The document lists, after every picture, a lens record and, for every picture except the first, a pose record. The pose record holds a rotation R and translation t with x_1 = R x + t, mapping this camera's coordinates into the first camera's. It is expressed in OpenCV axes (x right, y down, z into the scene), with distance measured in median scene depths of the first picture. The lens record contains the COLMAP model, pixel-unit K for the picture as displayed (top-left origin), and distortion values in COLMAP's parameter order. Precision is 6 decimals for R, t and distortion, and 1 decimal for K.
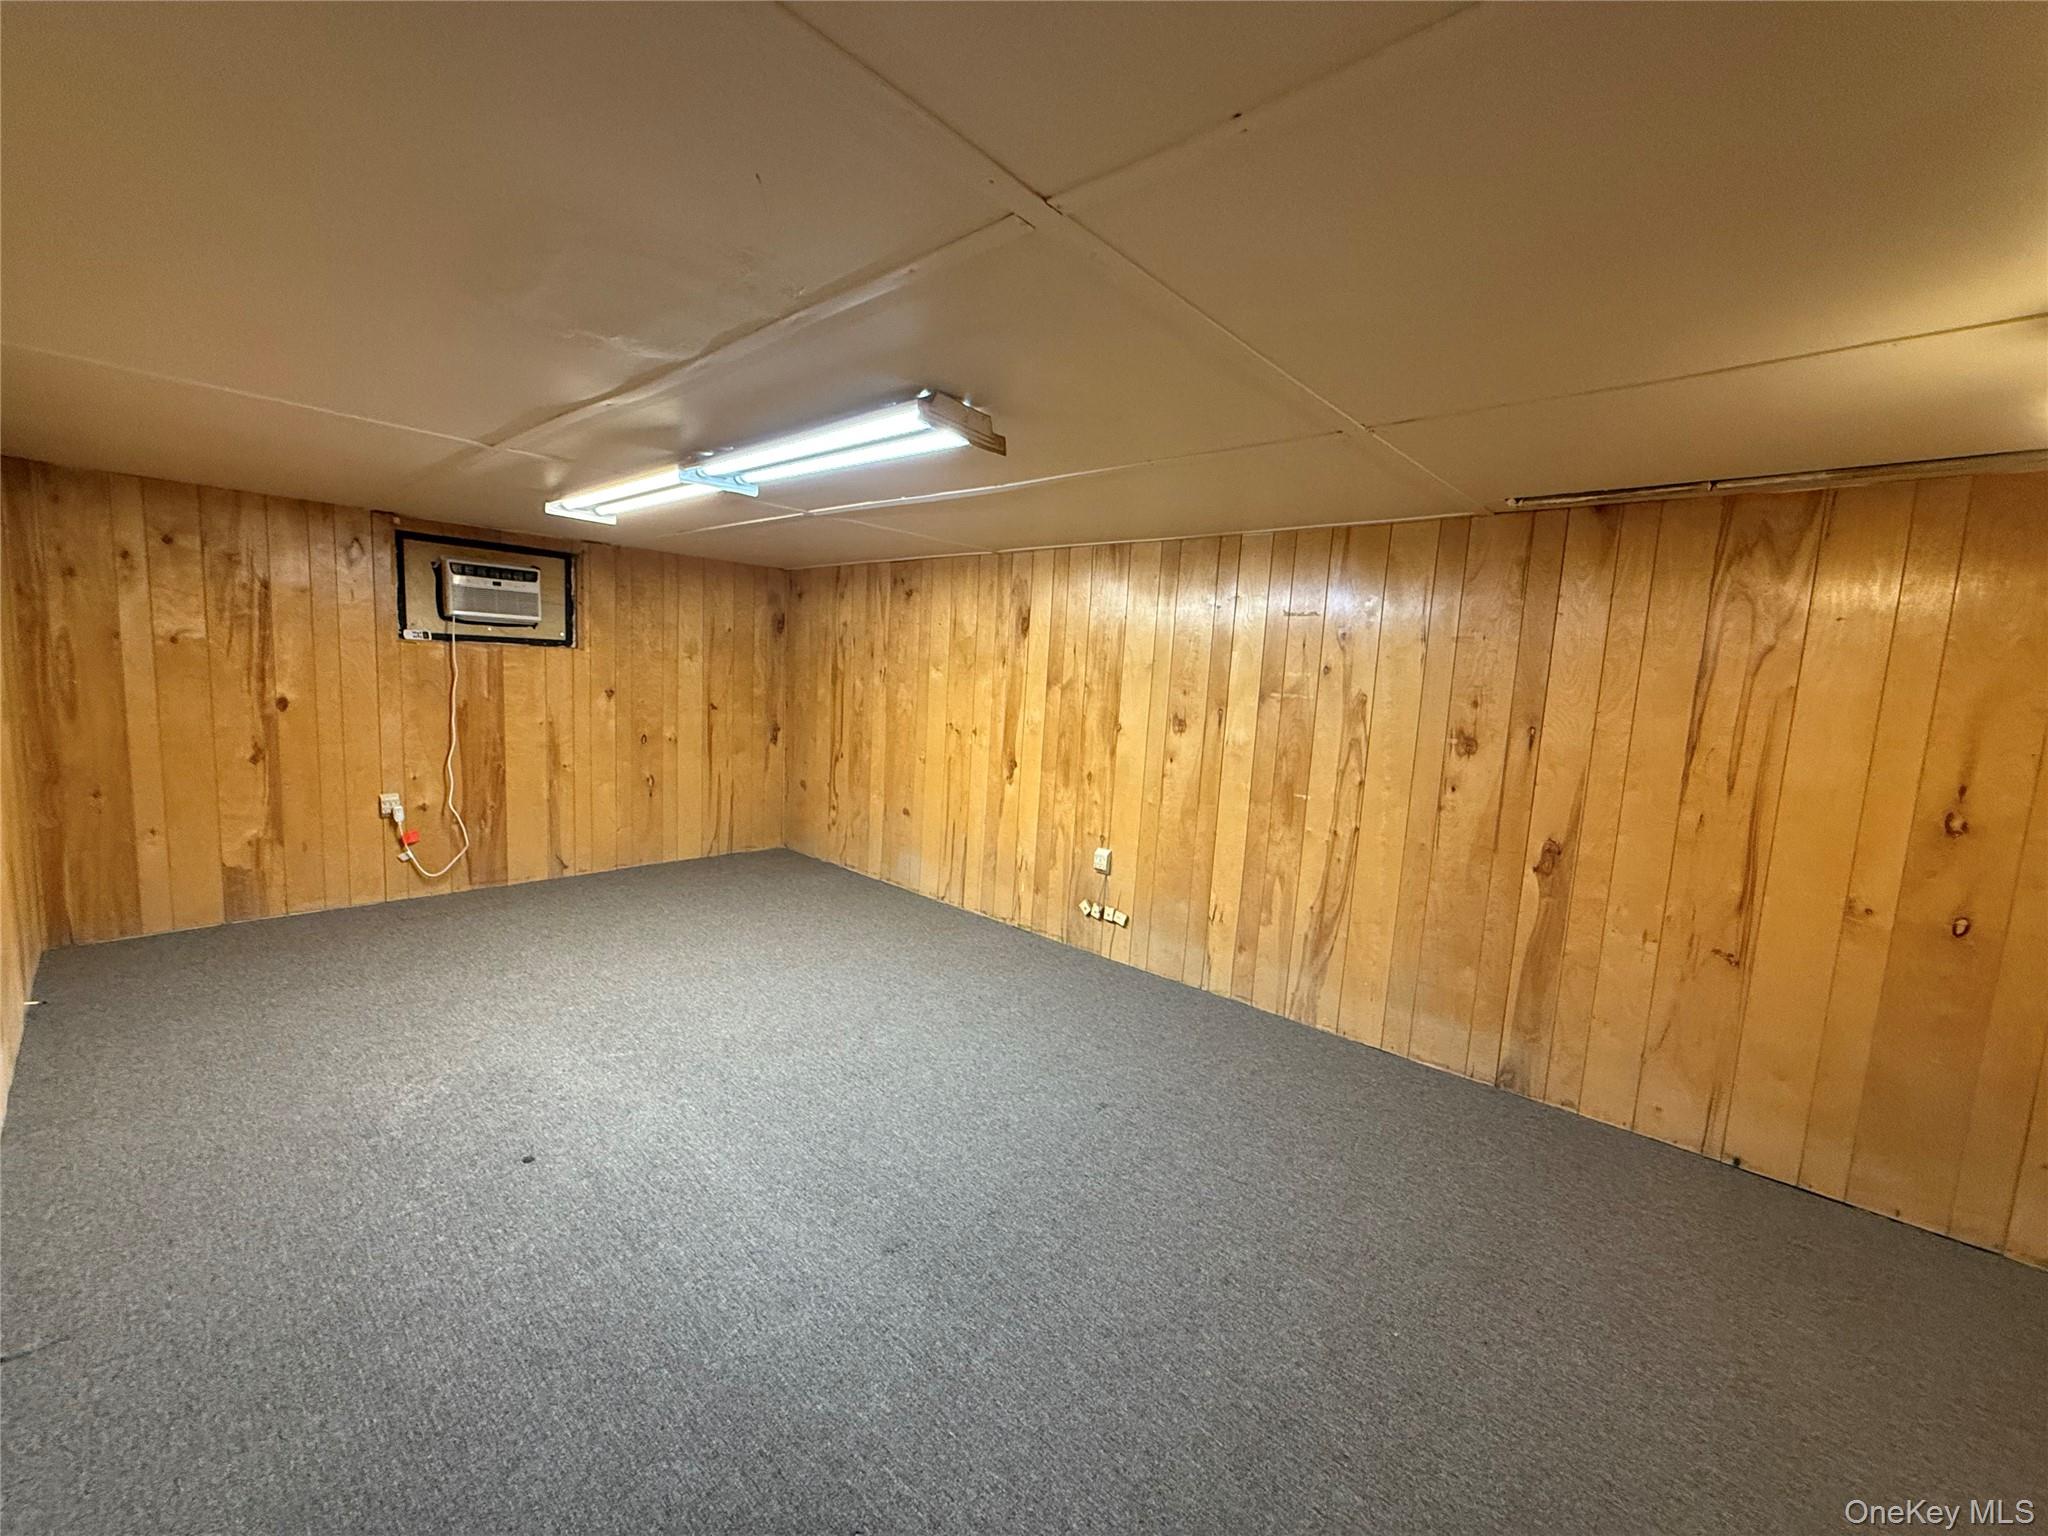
lens RADIAL K [[814.6, 0, 1024.0], [0, 814.6, 768.0], [0, 0, 1]] dist [0.000679, -0.000045]
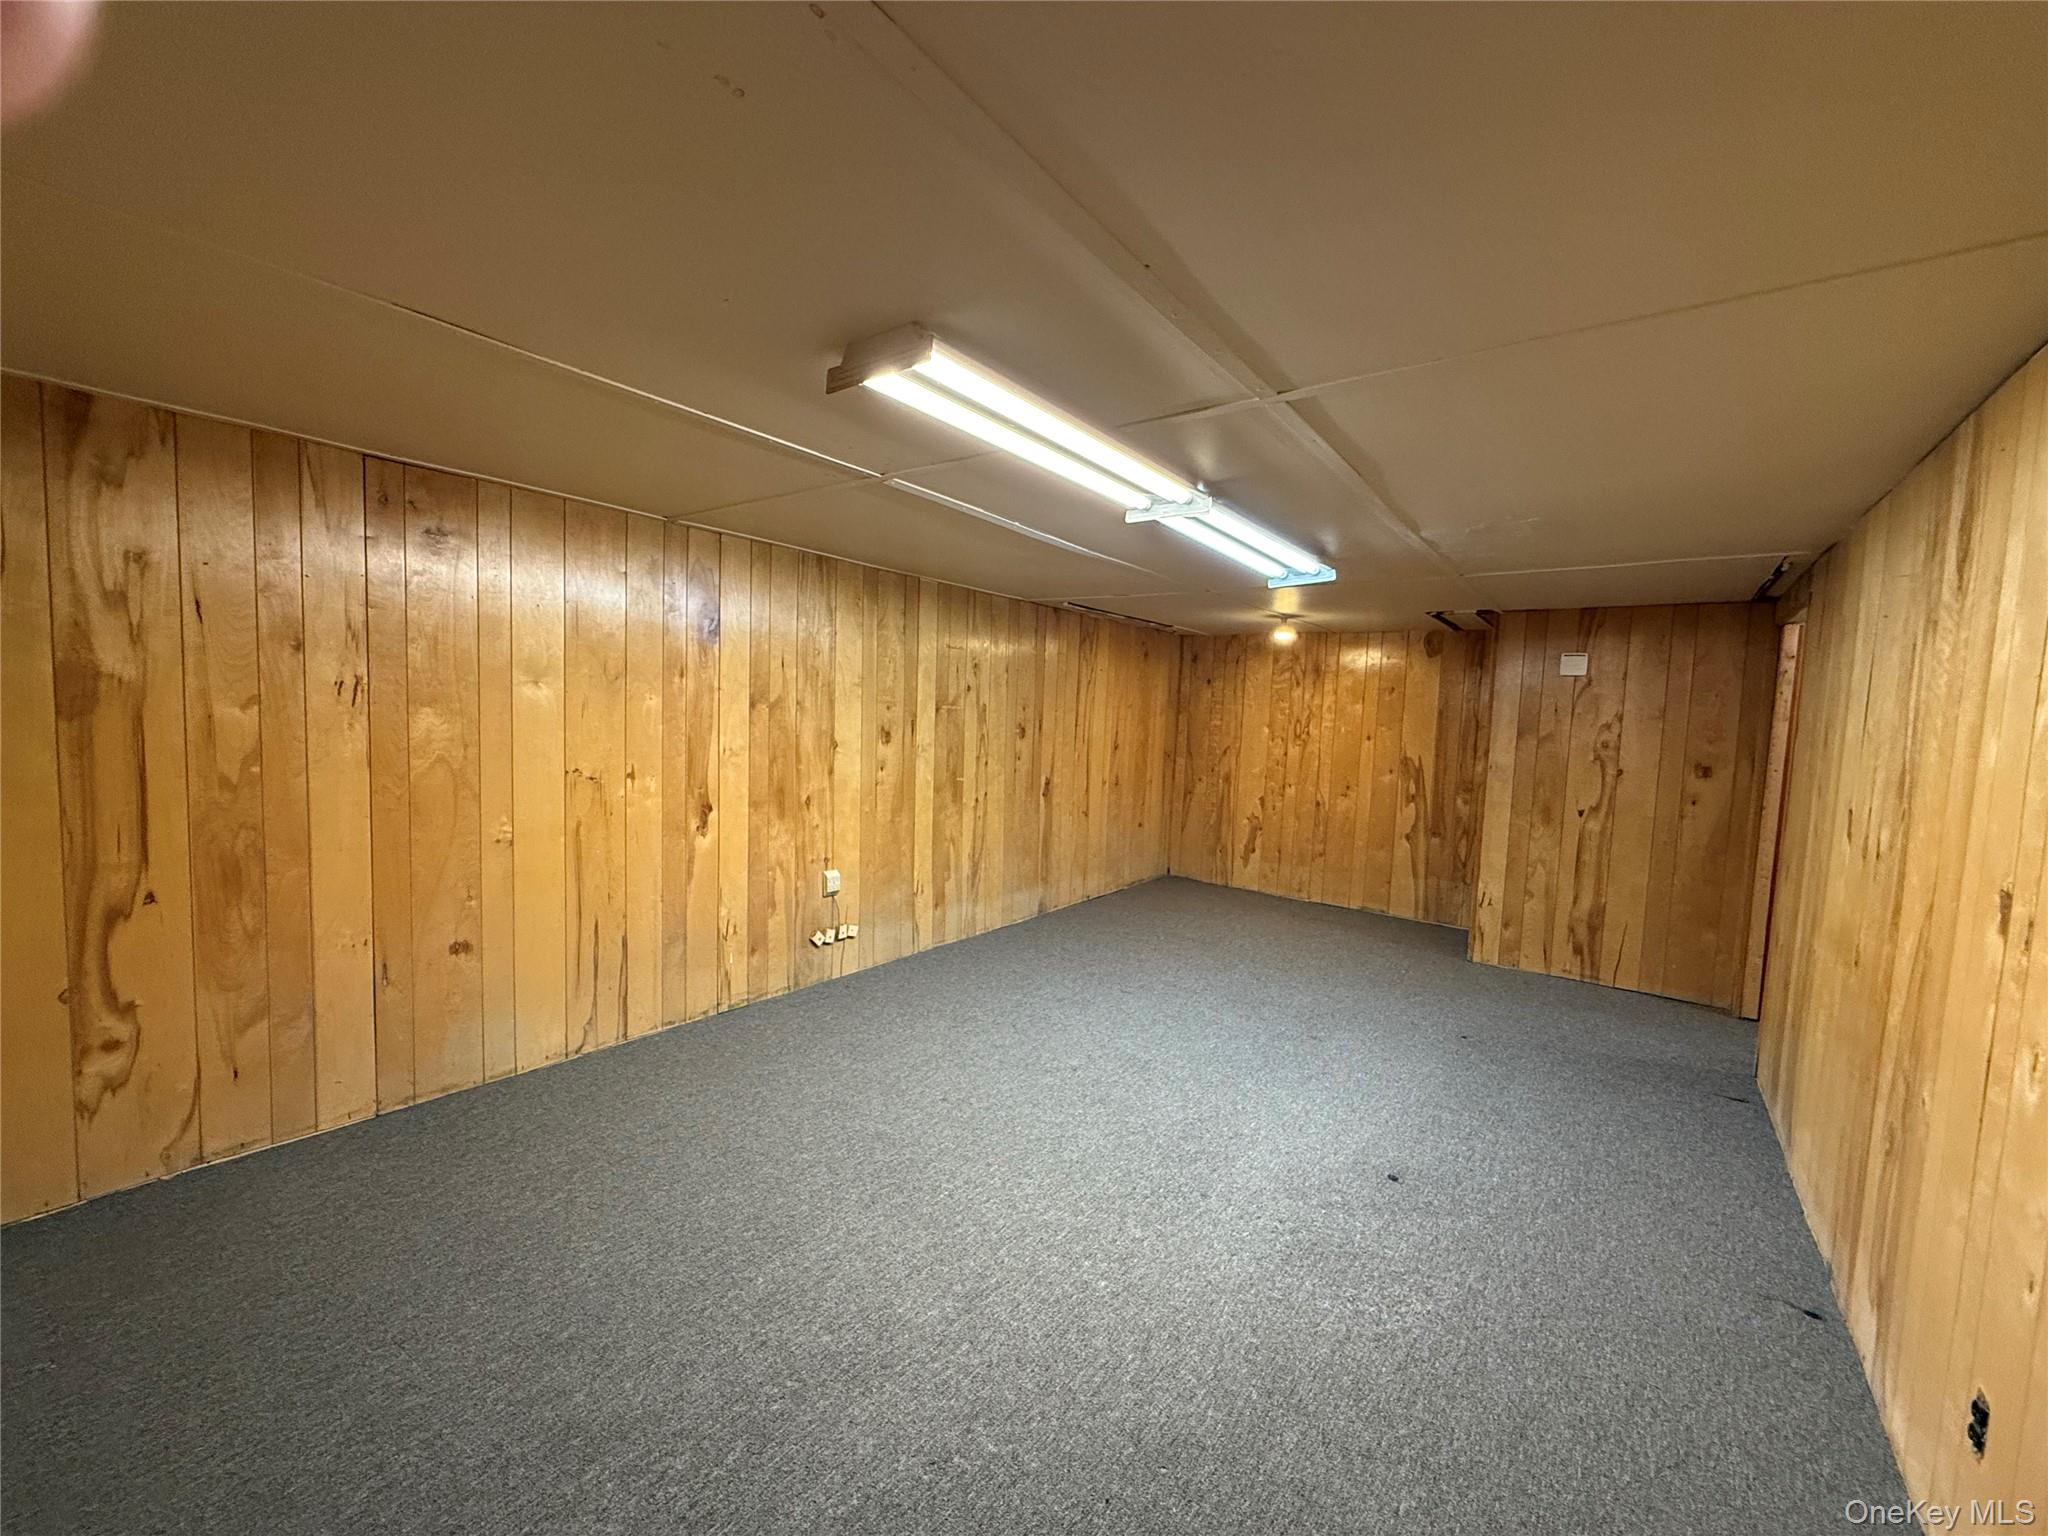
lens RADIAL K [[814.6, 0, 1024.0], [0, 814.6, 768.0], [0, 0, 1]] dist [0.000679, -0.000045]
pose [[-0.090856, -0.126775, 0.987762, -0.873385], [0.069732, 0.988620, 0.133300, -0.136135], [-0.993420, 0.080989, -0.080982, 0.844544]]
